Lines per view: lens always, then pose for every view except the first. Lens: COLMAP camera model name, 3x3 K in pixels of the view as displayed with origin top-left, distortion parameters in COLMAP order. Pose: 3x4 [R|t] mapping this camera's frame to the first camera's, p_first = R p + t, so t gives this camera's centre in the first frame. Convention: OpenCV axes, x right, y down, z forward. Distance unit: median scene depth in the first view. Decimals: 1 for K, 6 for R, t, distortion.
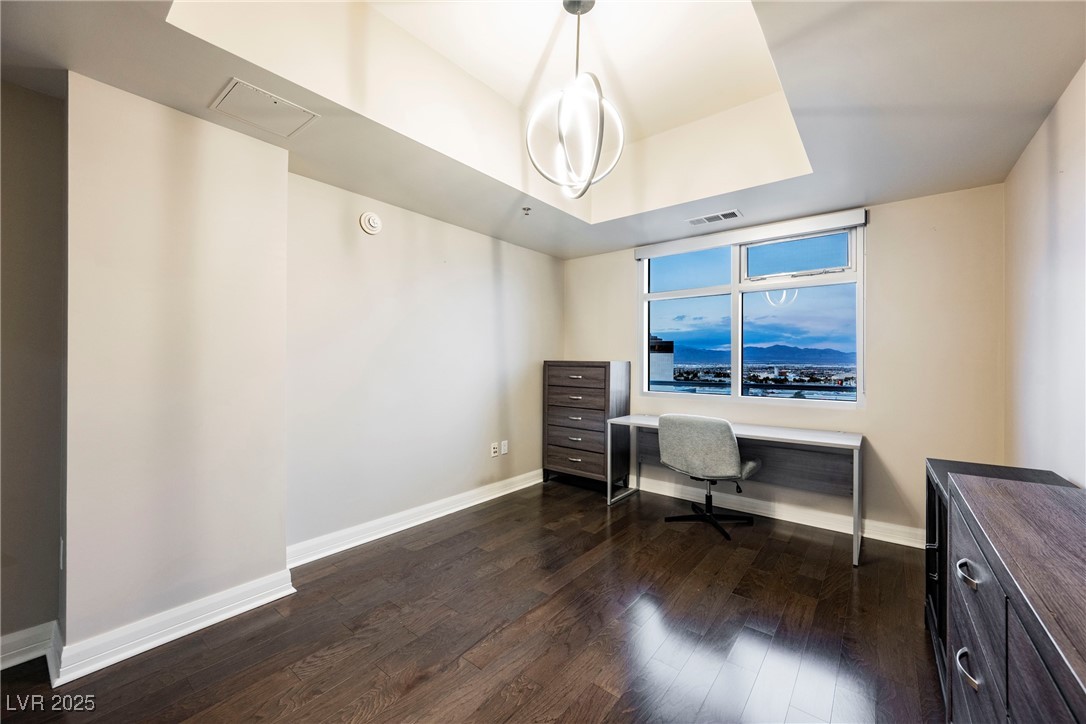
lens RADIAL K [[423.7, 0, 548.4], [0, 423.7, 364.0], [0, 0, 1]] dist [-0.000159, -0.000341]
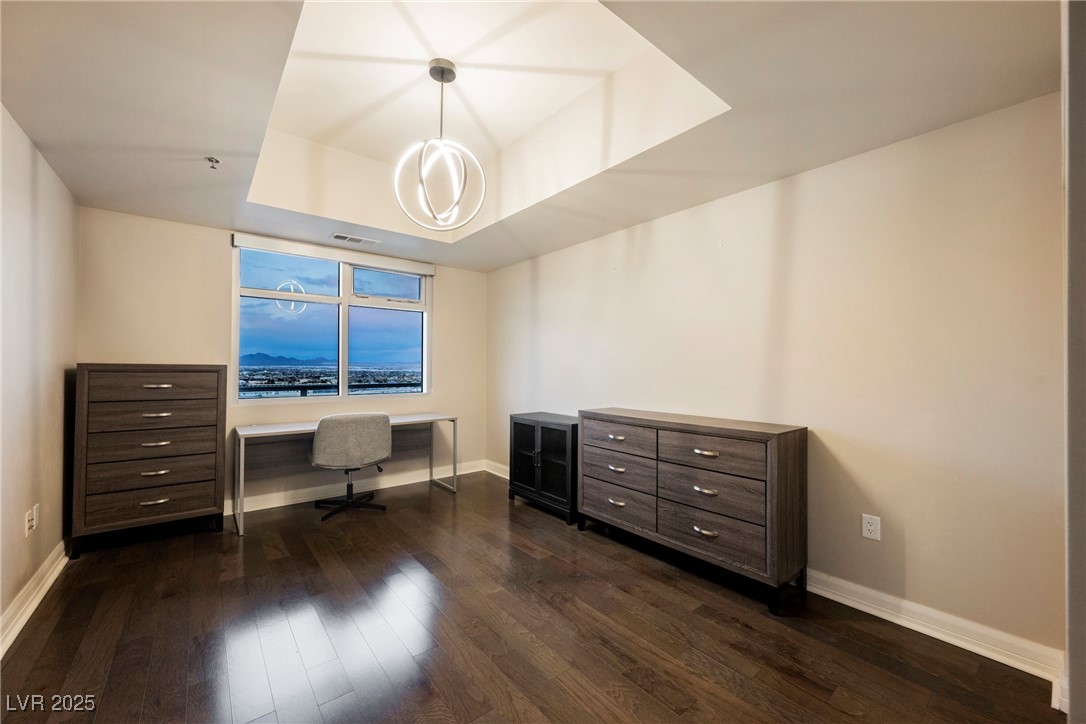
lens RADIAL K [[423.7, 0, 545.3], [0, 423.7, 365.2], [0, 0, 1]] dist [-0.000159, -0.000341]
pose [[0.214932, 0.000320, 0.976629, -0.581167], [0.002793, 0.999996, -0.000942, -0.002898], [-0.976625, 0.002930, 0.214931, 0.240637]]
